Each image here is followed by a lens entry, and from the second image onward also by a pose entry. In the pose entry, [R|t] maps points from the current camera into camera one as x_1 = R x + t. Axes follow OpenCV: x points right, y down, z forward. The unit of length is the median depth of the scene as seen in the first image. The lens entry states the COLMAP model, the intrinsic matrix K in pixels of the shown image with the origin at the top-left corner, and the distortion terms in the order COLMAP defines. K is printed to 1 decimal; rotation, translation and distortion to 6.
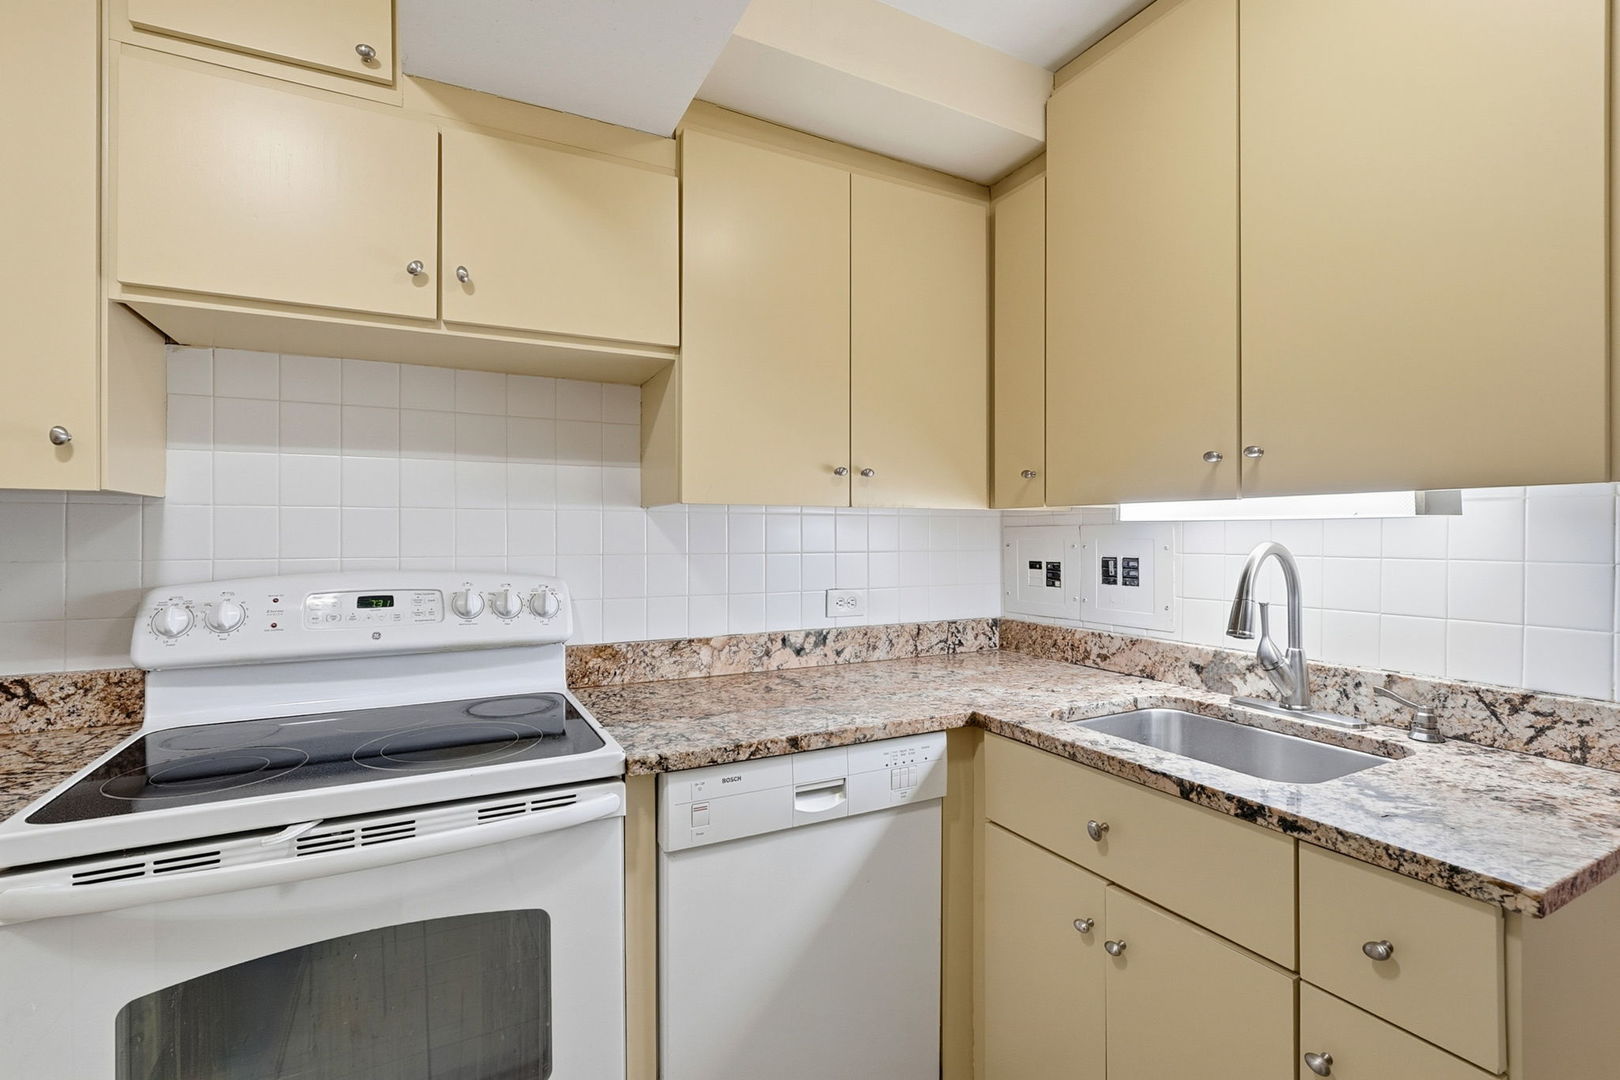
lens RADIAL K [[746.5, 0, 822.7], [0, 746.5, 528.9], [0, 0, 1]] dist [-0.011341, -0.000107]
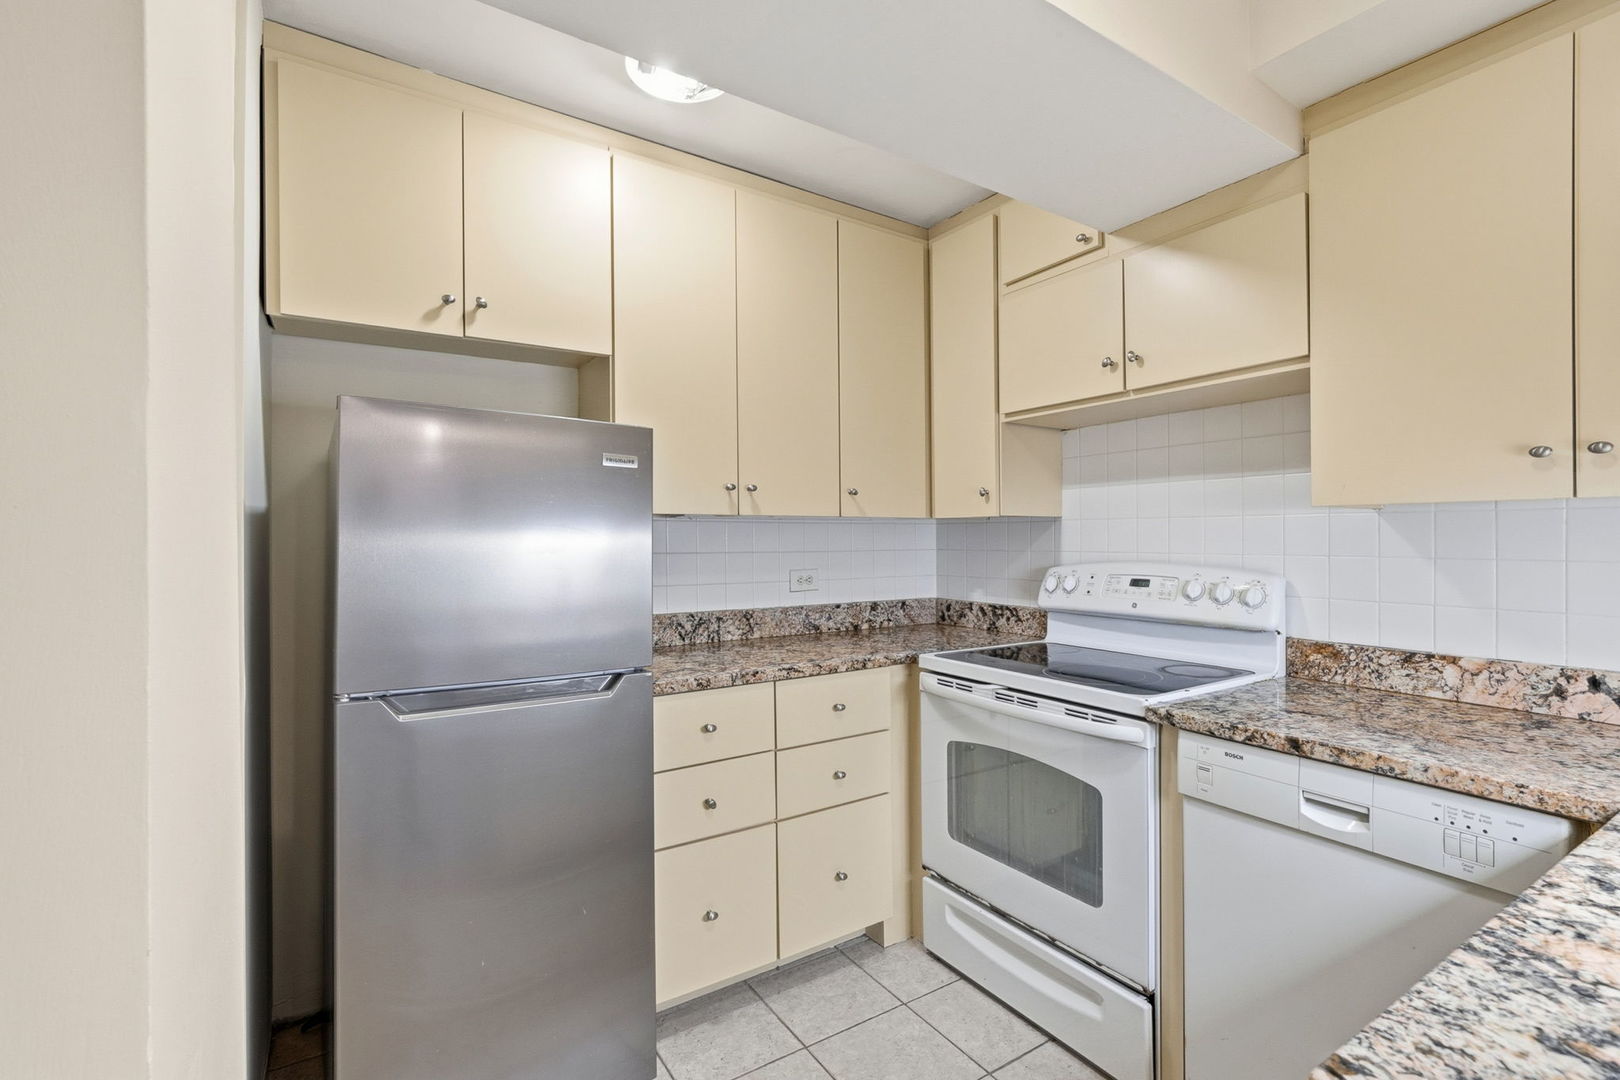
lens RADIAL K [[746.5, 0, 822.7], [0, 746.5, 528.9], [0, 0, 1]] dist [-0.011341, -0.000107]
pose [[0.072577, -0.012306, -0.997287, 0.827406], [0.008733, 0.999893, -0.011703, 0.003100], [0.997325, -0.007860, 0.072677, 0.268024]]
